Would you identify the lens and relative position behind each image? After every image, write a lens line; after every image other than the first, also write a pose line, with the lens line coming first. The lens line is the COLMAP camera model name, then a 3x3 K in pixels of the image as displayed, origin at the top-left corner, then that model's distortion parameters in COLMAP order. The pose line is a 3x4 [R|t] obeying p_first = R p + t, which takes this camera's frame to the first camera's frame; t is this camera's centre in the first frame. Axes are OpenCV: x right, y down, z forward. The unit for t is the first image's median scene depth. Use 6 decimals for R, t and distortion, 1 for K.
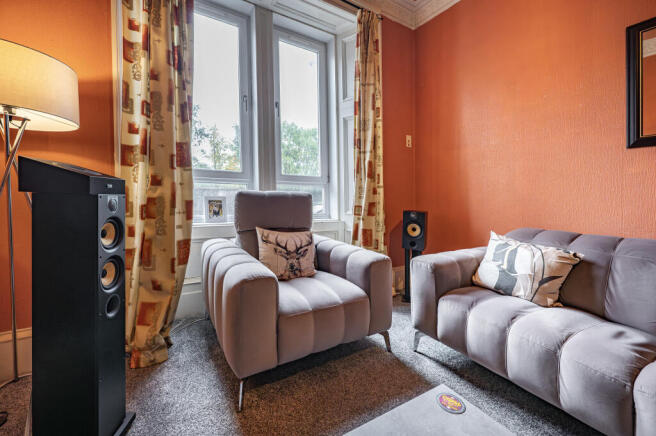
lens RADIAL K [[262.7, 0, 327.8], [0, 262.7, 200.9], [0, 0, 1]] dist [0.000500, 0.000477]
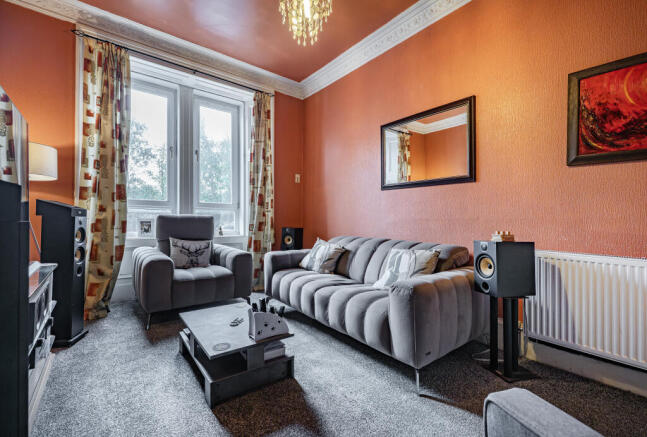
lens RADIAL K [[264.8, 0, 318.2], [0, 264.8, 210.3], [0, 0, 1]] dist [-0.000017, 0.000236]
pose [[0.991981, -0.003265, 0.126346, 0.434189], [0.009711, 0.998680, -0.050442, 0.027976], [-0.126015, 0.051265, 0.990703, -0.737716]]
